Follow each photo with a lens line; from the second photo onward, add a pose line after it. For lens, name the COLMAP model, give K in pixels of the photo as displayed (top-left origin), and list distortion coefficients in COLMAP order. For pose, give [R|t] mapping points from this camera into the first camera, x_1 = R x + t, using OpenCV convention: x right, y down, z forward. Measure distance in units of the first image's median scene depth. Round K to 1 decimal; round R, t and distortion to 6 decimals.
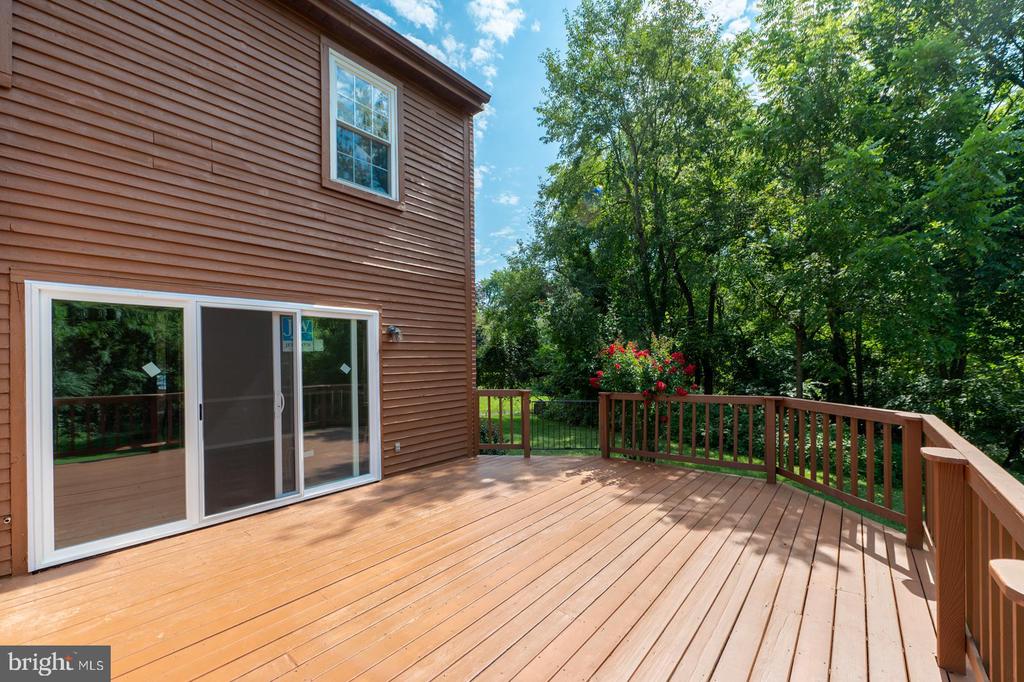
lens RADIAL K [[406.1, 0, 511.5], [0, 406.1, 357.8], [0, 0, 1]] dist [-0.008339, -0.000797]
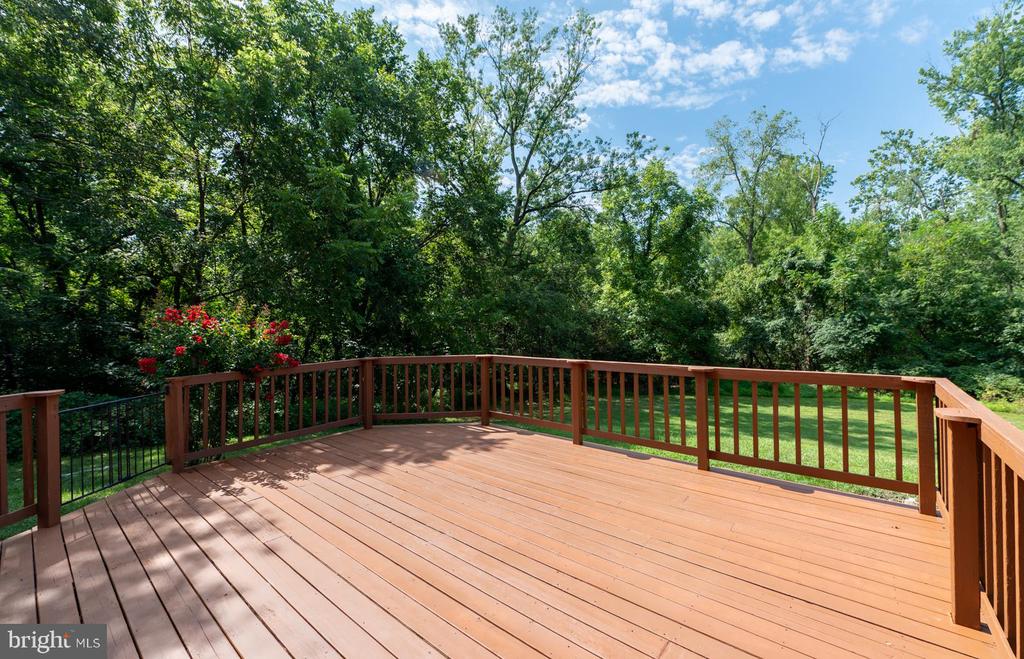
lens RADIAL K [[421.0, 0, 507.5], [0, 421.0, 321.5], [0, 0, 1]] dist [0.003185, 0.000305]
pose [[-0.000456, 0.009341, 0.999956, -0.634935], [0.004795, 0.999945, -0.009339, 0.000317], [-0.999988, 0.004791, -0.000501, 0.574160]]
